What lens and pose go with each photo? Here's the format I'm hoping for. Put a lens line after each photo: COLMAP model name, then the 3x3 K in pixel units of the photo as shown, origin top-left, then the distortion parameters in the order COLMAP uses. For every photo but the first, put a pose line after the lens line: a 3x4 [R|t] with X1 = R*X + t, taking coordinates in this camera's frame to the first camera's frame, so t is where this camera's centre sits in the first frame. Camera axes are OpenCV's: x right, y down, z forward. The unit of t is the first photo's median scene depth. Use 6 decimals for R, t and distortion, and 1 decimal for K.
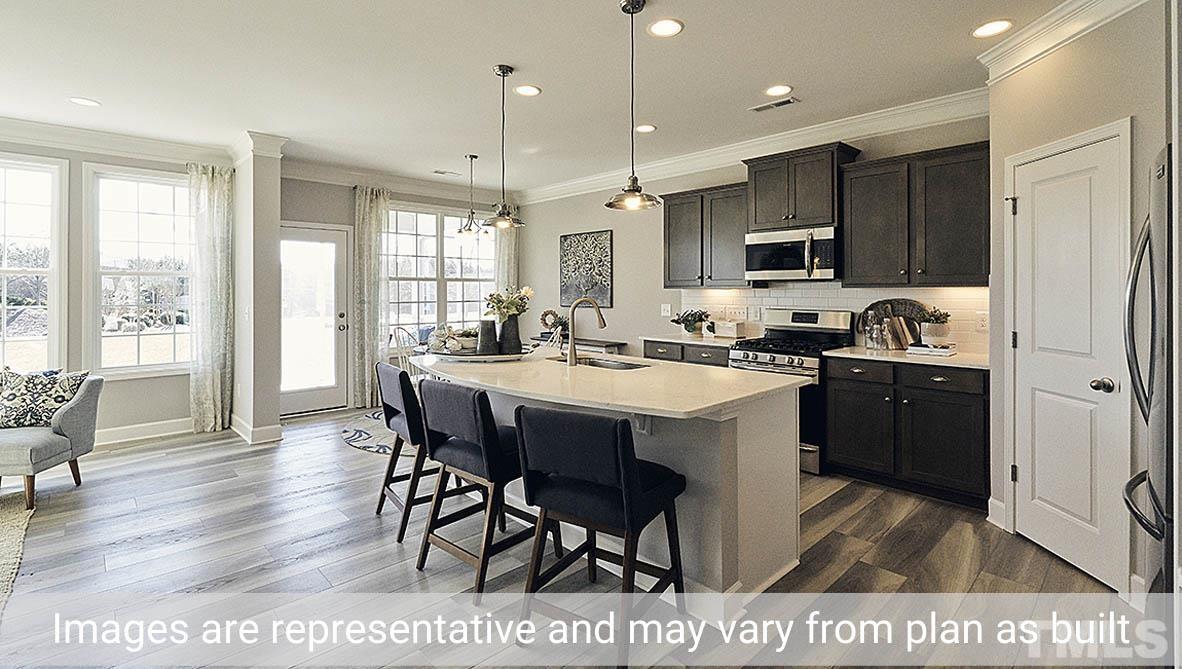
lens RADIAL K [[535.3, 0, 592.5], [0, 535.3, 289.8], [0, 0, 1]] dist [-0.001930, 0.000024]
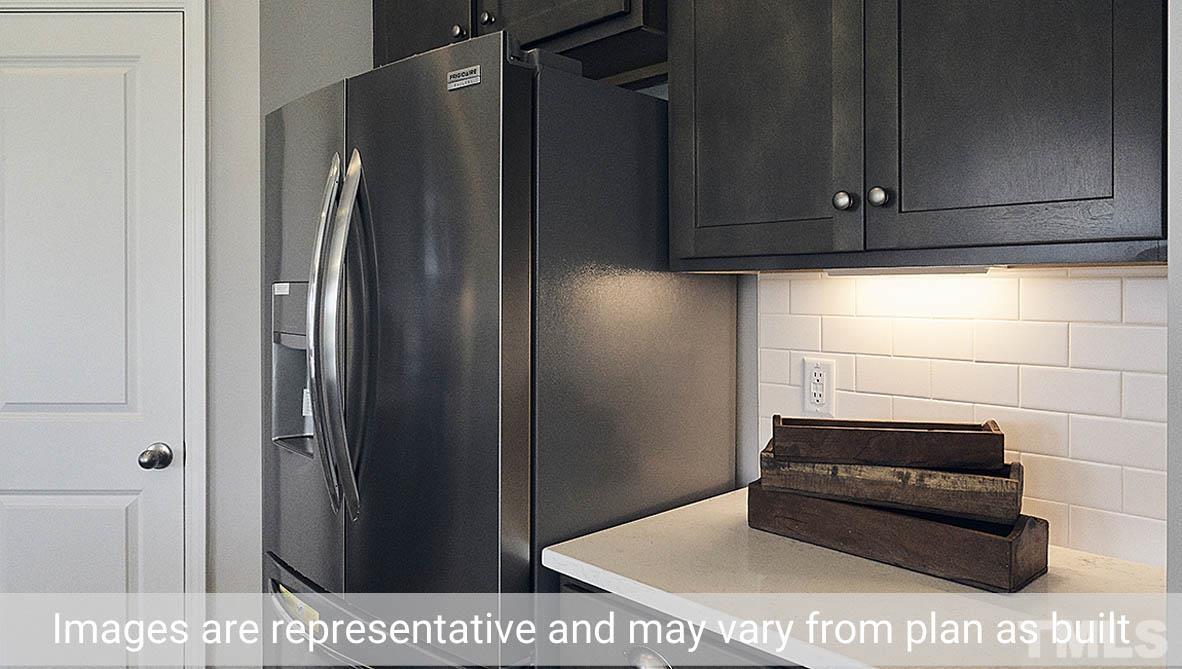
lens RADIAL K [[788.4, 0, 593.0], [0, 788.4, 291.3], [0, 0, 1]] dist [0.000584, 0.000220]
pose [[-0.018497, -0.000366, 0.999829, 0.075268], [-0.001577, 0.999999, 0.000337, 0.003805], [-0.999828, -0.001570, -0.018498, 0.314525]]
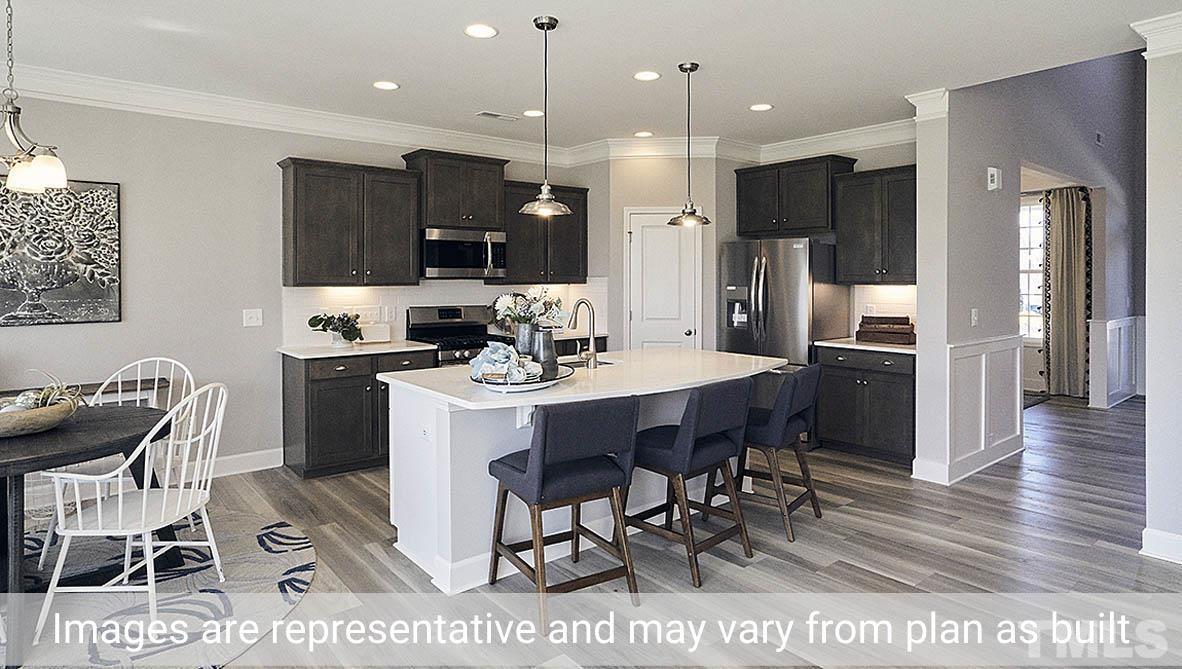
lens RADIAL K [[657.6, 0, 594.5], [0, 657.6, 281.6], [0, 0, 1]] dist [-0.037296, 0.031534]
pose [[0.071094, -0.003780, 0.997462, -0.889991], [0.000738, 0.999993, 0.003737, -0.015500], [-0.997469, 0.000470, 0.071097, 0.656972]]
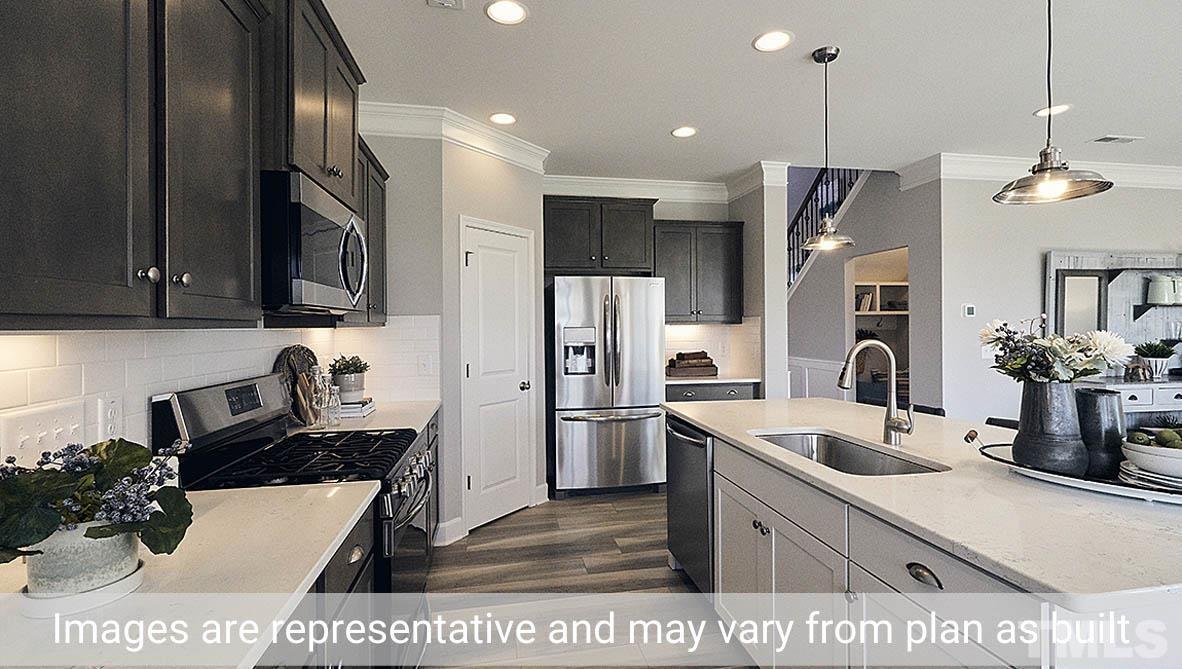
lens RADIAL K [[528.6, 0, 594.6], [0, 528.6, 323.9], [0, 0, 1]] dist [0.001224, 0.000317]
pose [[-0.836359, 0.008502, 0.548116, -0.066098], [0.007706, 0.999963, -0.003752, -0.003223], [-0.548128, 0.001086, -0.836394, 1.247873]]
